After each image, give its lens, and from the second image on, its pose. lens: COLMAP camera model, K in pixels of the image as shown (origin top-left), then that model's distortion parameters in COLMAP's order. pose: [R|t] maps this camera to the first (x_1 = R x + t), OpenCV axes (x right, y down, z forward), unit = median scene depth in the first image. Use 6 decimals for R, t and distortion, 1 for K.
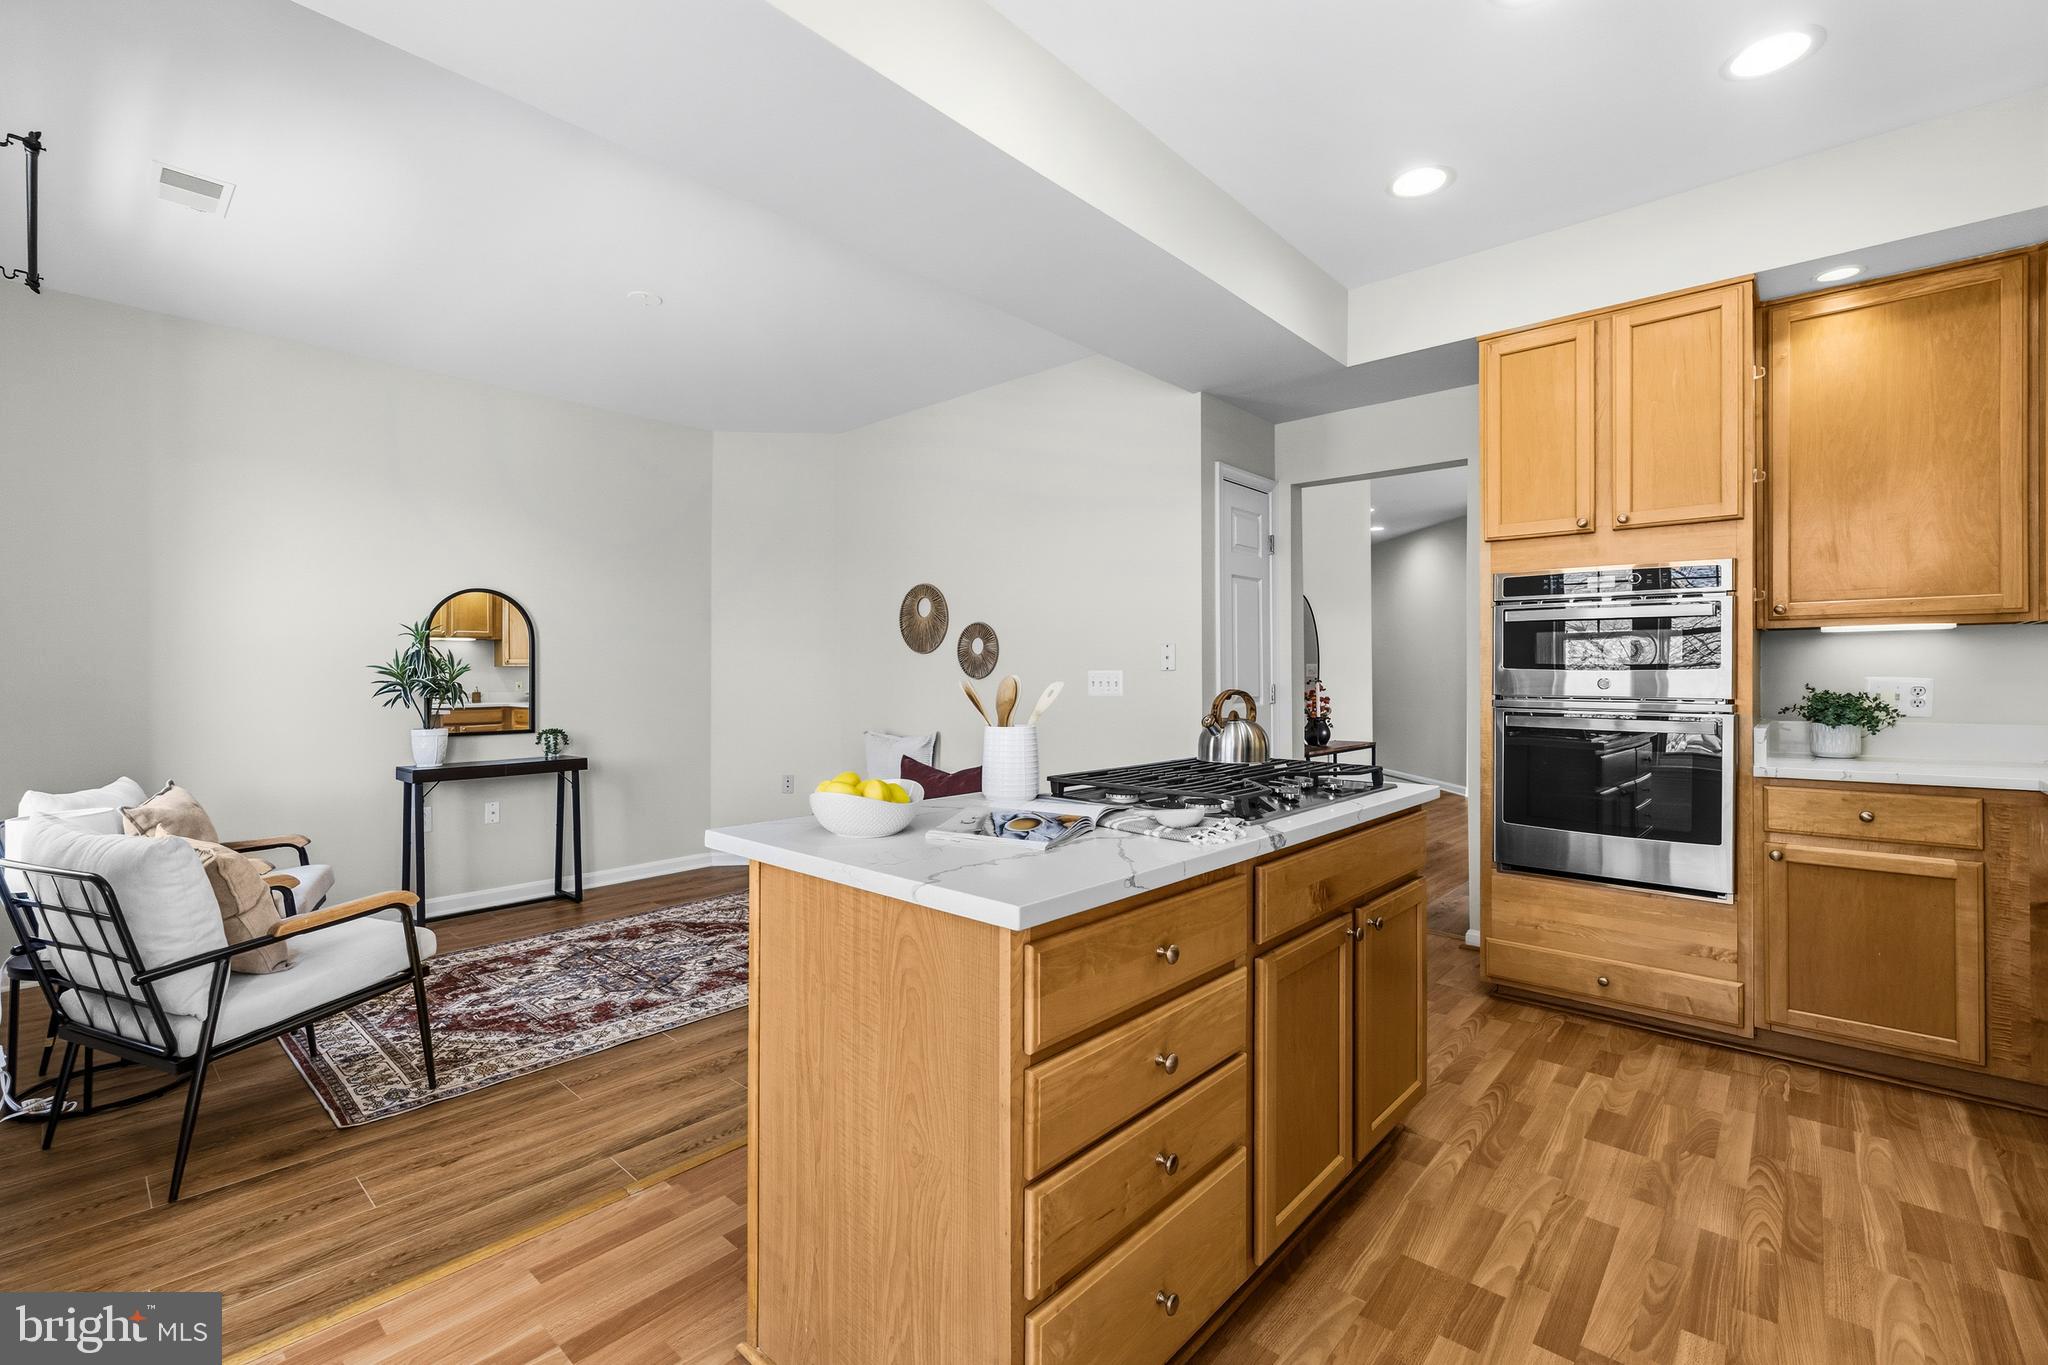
lens RADIAL K [[899.4, 0, 1009.2], [0, 899.4, 680.3], [0, 0, 1]] dist [-0.001278, 0.000444]
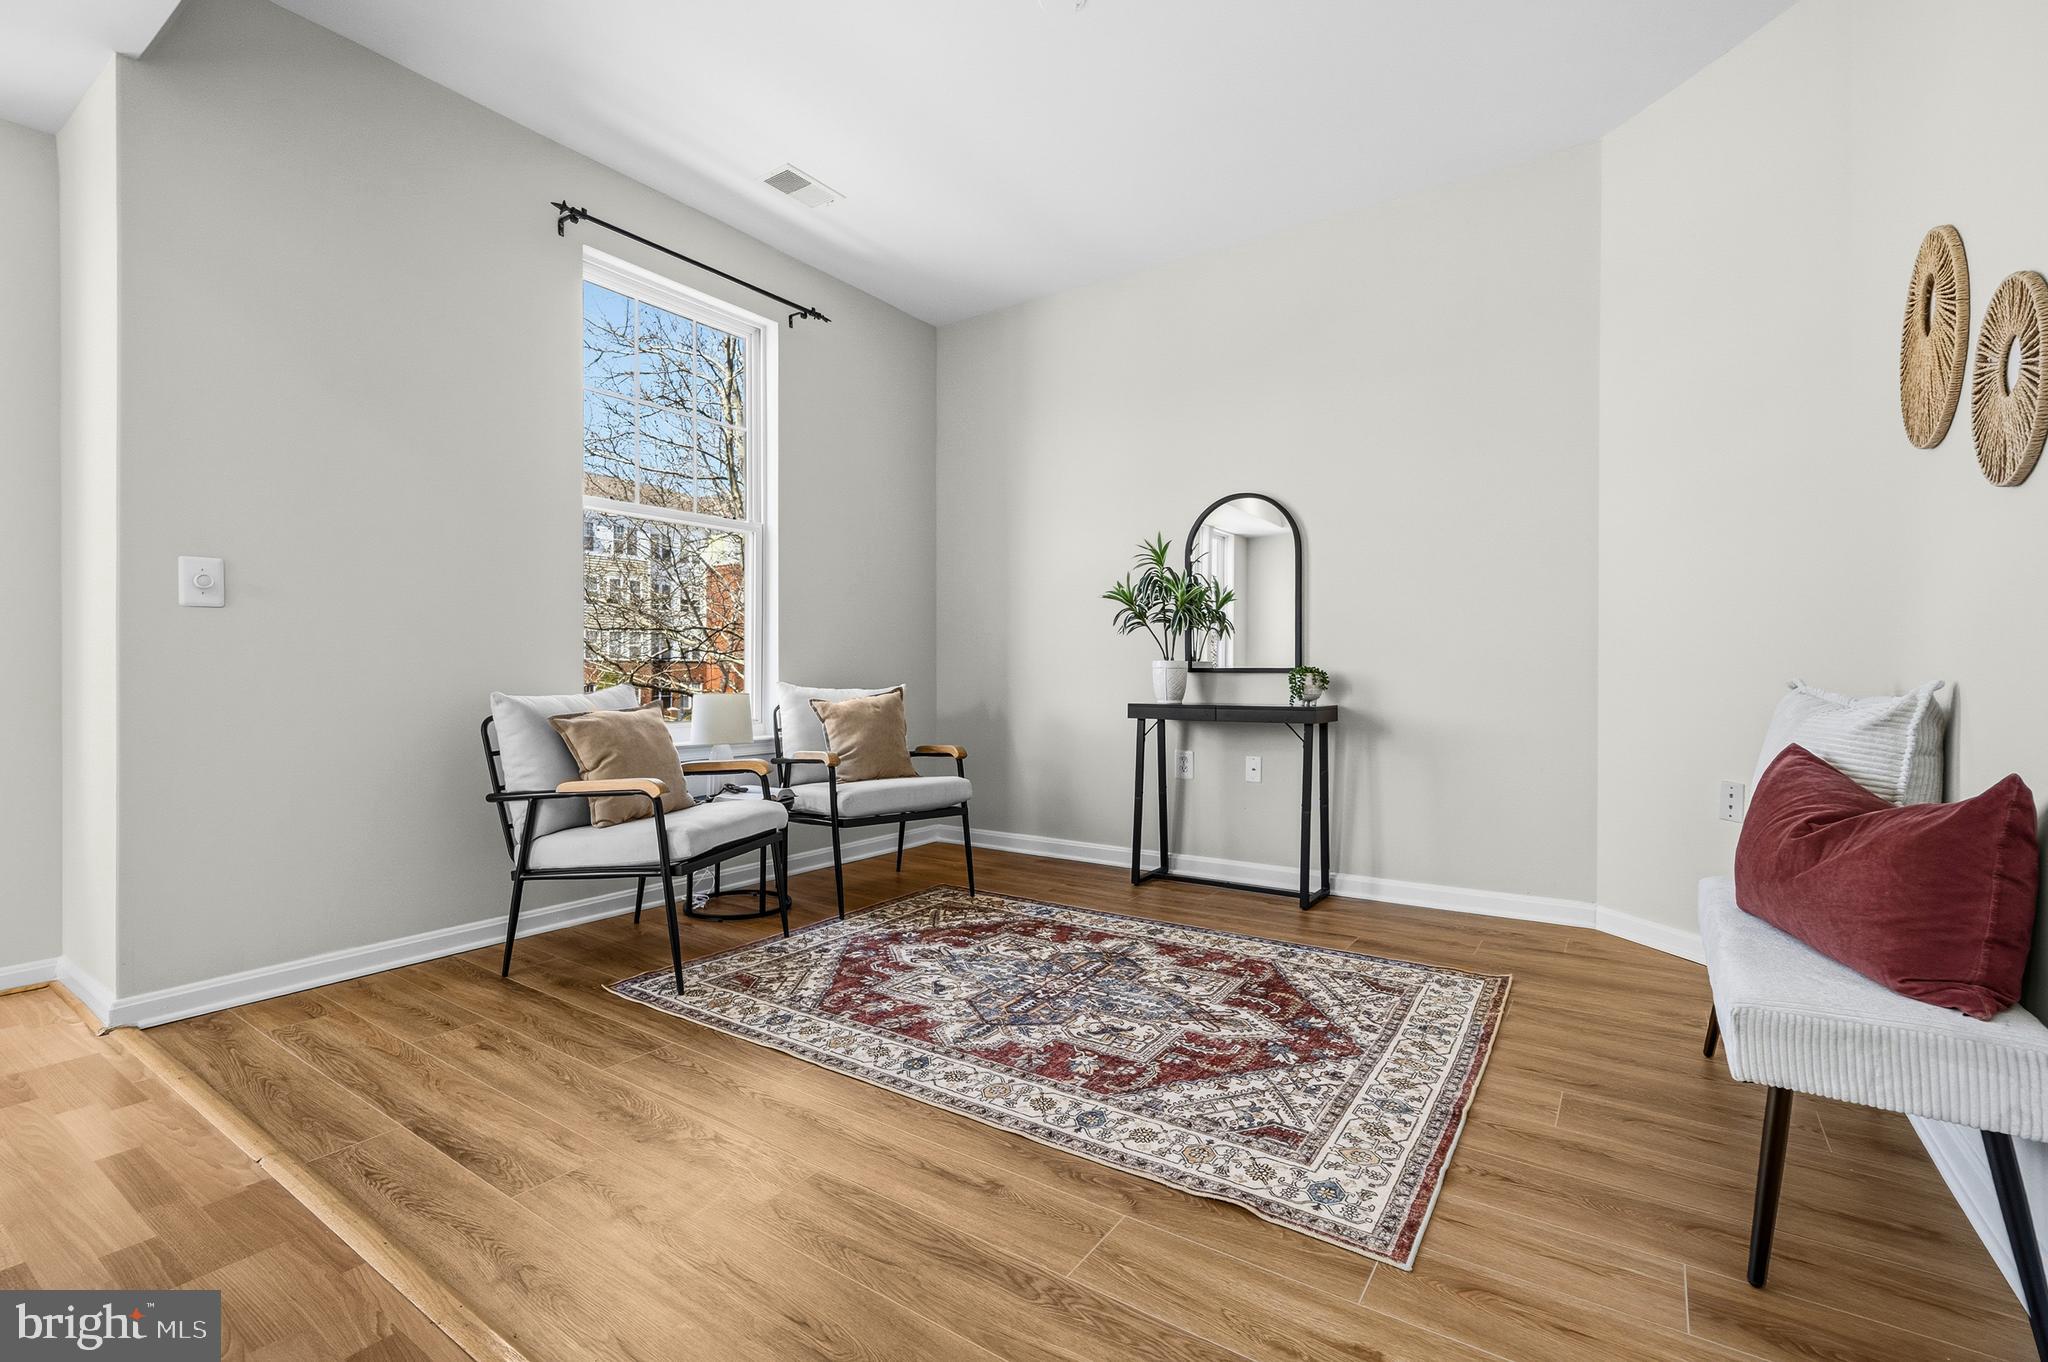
lens RADIAL K [[899.4, 0, 998.8], [0, 899.4, 677.1], [0, 0, 1]] dist [-0.001278, 0.000444]
pose [[0.136776, 0.012864, -0.990518, 0.315548], [-0.005219, 0.999911, 0.012265, 0.091771], [0.990588, 0.003492, 0.136831, 1.083897]]
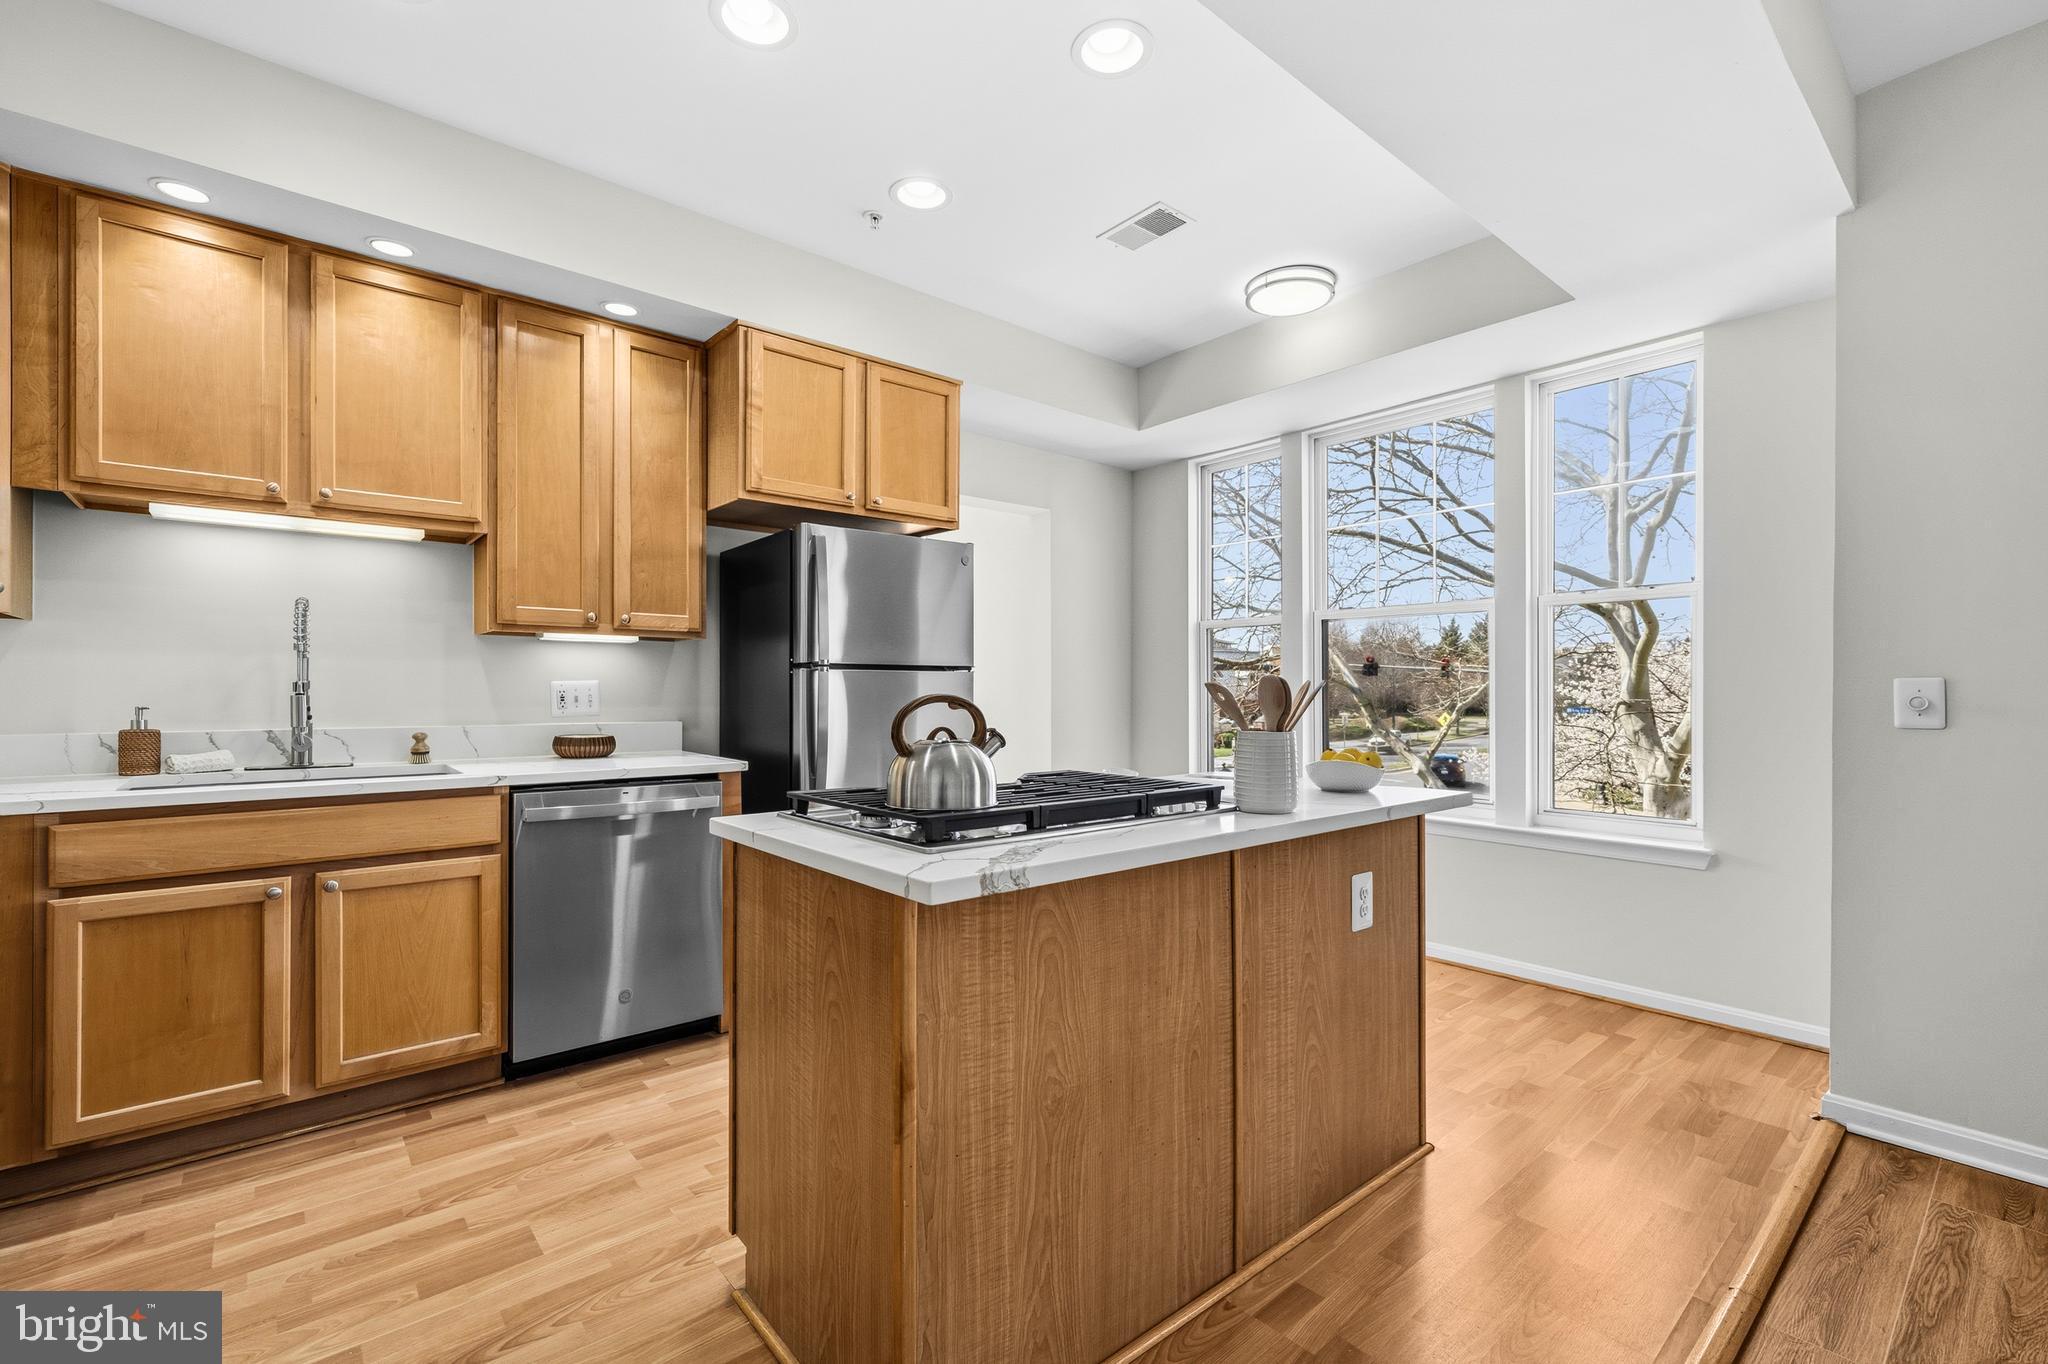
lens RADIAL K [[899.4, 0, 1006.1], [0, 899.4, 682.8], [0, 0, 1]] dist [-0.001278, 0.000444]
pose [[-0.994802, 0.000527, 0.101830, 0.117900], [0.000276, 0.999997, -0.002481, 0.002470], [-0.101831, -0.002440, -0.994799, 1.347277]]
